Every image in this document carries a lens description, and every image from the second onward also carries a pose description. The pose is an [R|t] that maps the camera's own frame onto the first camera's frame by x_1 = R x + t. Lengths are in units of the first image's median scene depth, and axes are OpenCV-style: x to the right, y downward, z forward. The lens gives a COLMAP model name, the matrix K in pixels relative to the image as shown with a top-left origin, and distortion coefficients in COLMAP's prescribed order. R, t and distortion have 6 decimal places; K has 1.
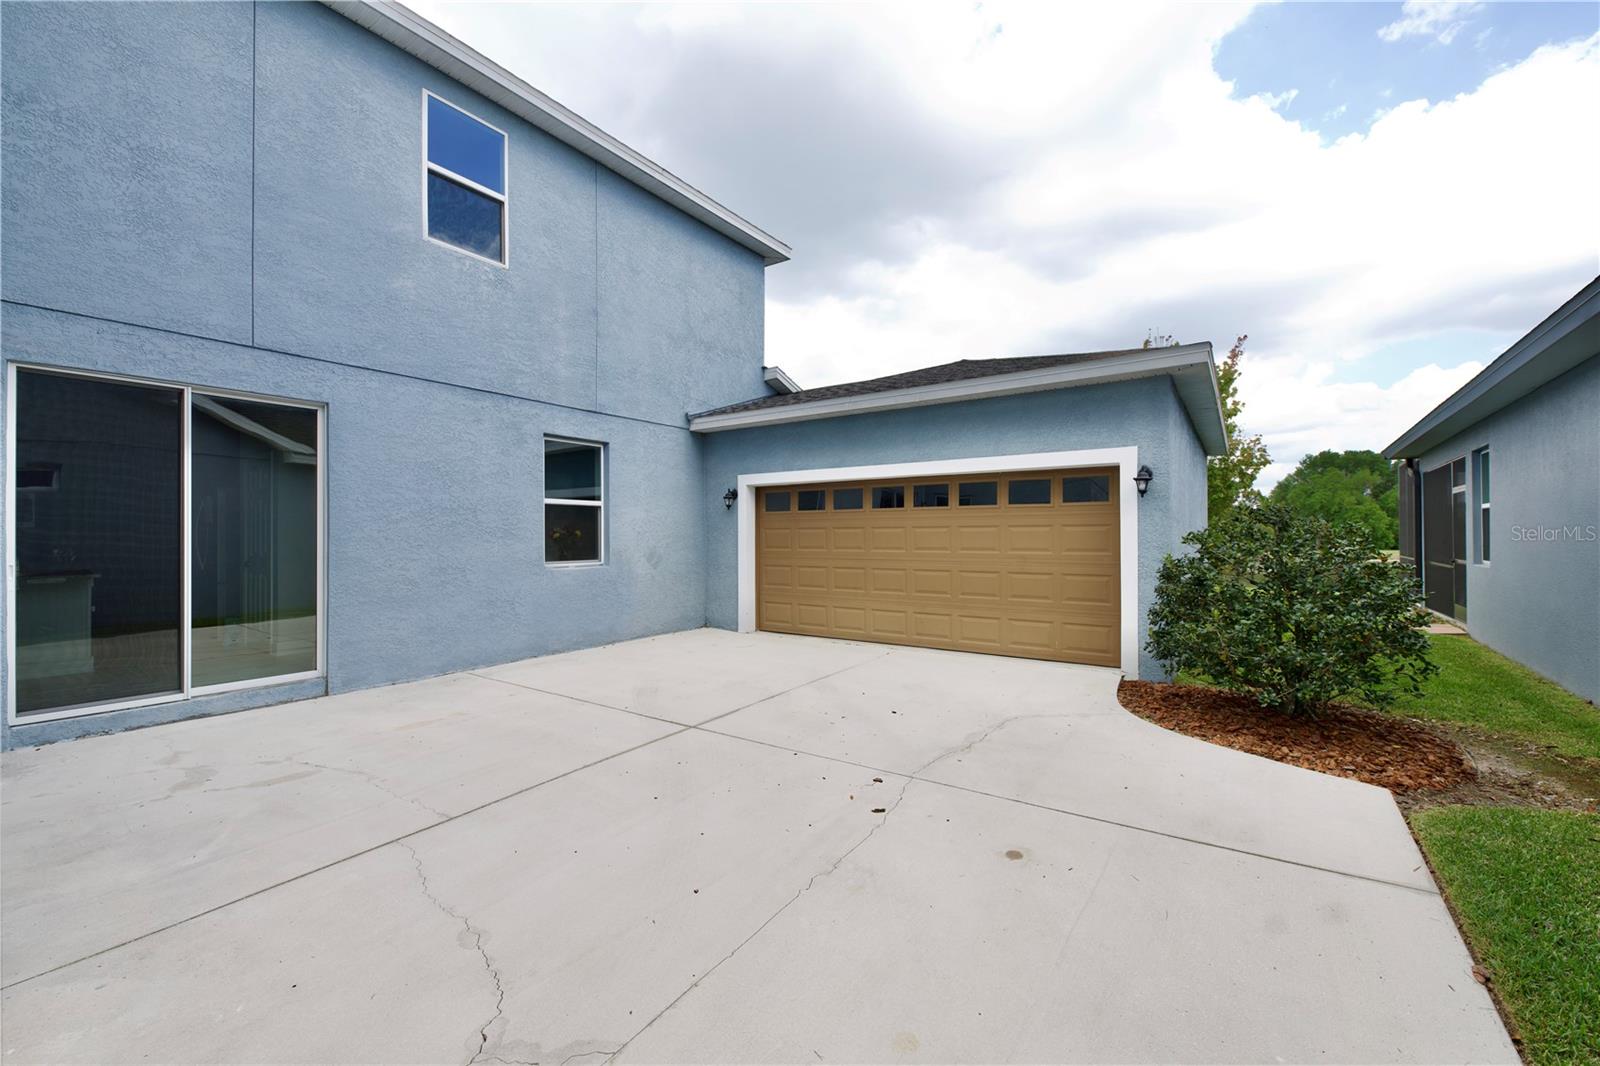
lens RADIAL K [[653.7, 0, 815.3], [0, 653.7, 533.3], [0, 0, 1]] dist [0.015550, -0.006788]
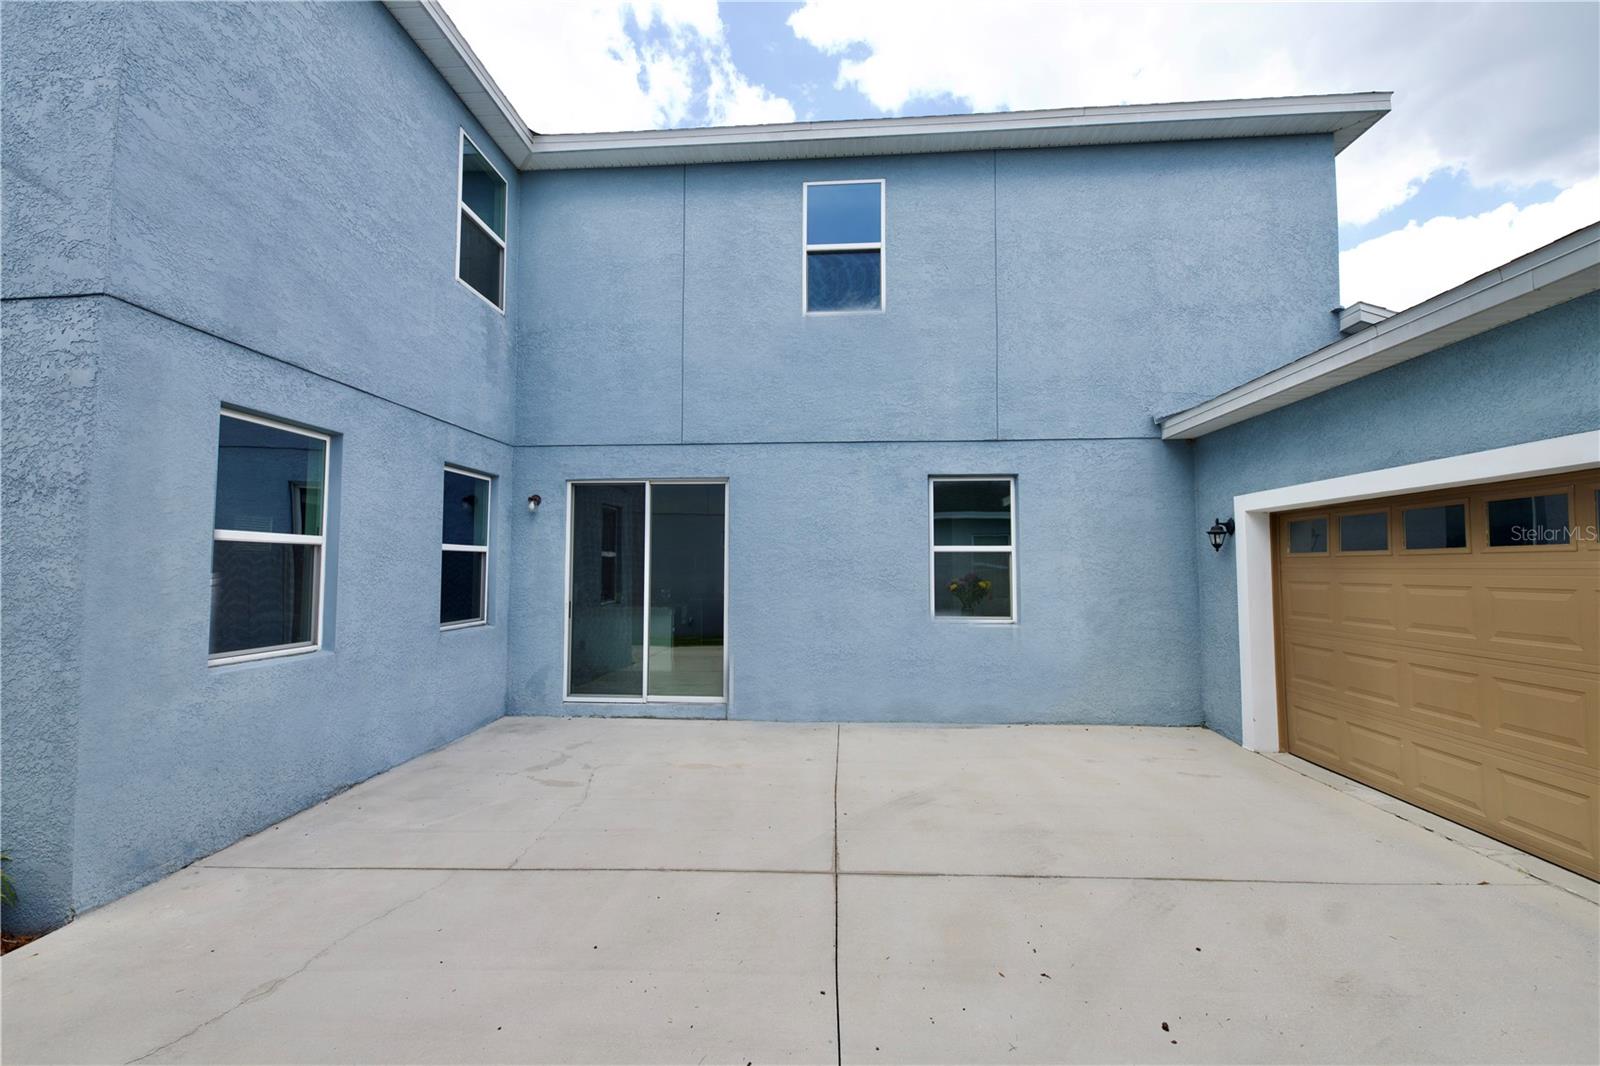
lens RADIAL K [[653.7, 0, 802.7], [0, 653.7, 529.7], [0, 0, 1]] dist [0.015550, -0.006788]
pose [[0.485578, -0.045474, -0.873010, 0.292706], [-0.001106, 0.998613, -0.052631, -0.028206], [0.874192, 0.026522, 0.484855, 0.407153]]
